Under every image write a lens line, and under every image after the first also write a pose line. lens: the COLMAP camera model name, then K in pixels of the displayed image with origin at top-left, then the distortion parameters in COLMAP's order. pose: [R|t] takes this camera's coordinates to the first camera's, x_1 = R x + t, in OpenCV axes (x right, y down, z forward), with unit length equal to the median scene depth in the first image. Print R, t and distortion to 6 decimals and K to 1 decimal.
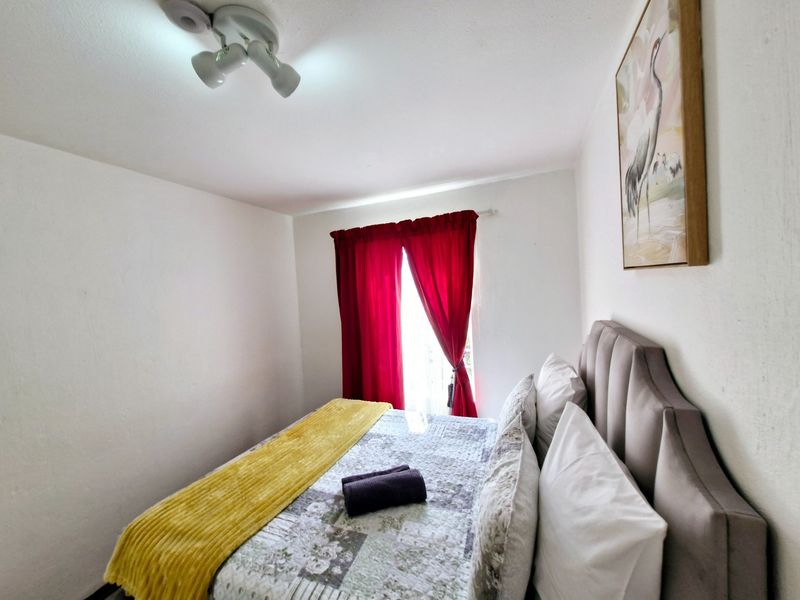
lens RADIAL K [[318.3, 0, 398.9], [0, 318.3, 298.4], [0, 0, 1]] dist [-0.000163, 0.000173]
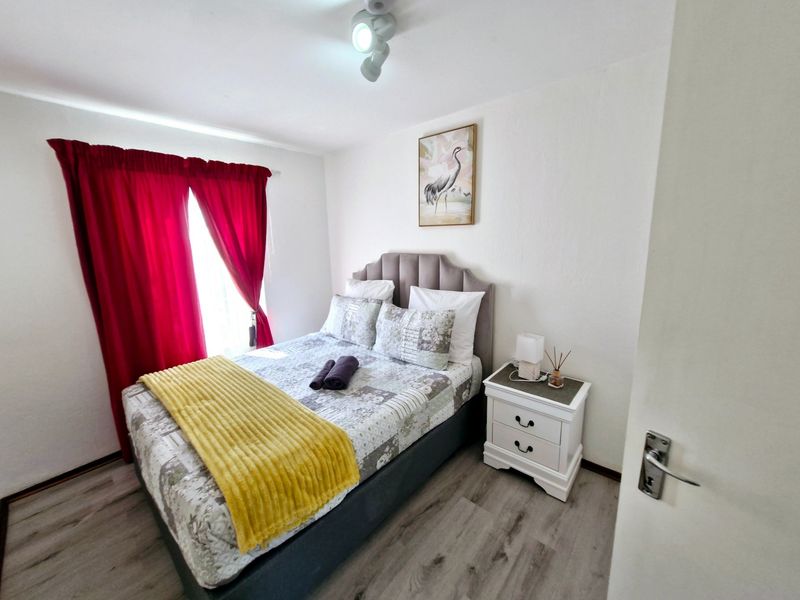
lens RADIAL K [[318.3, 0, 398.9], [0, 318.3, 298.4], [0, 0, 1]] dist [-0.000163, 0.000173]
pose [[0.327117, -0.139081, 0.934693, -1.349676], [0.038308, 0.990249, 0.133941, 0.098297], [-0.944207, -0.008008, 0.329255, 0.302200]]
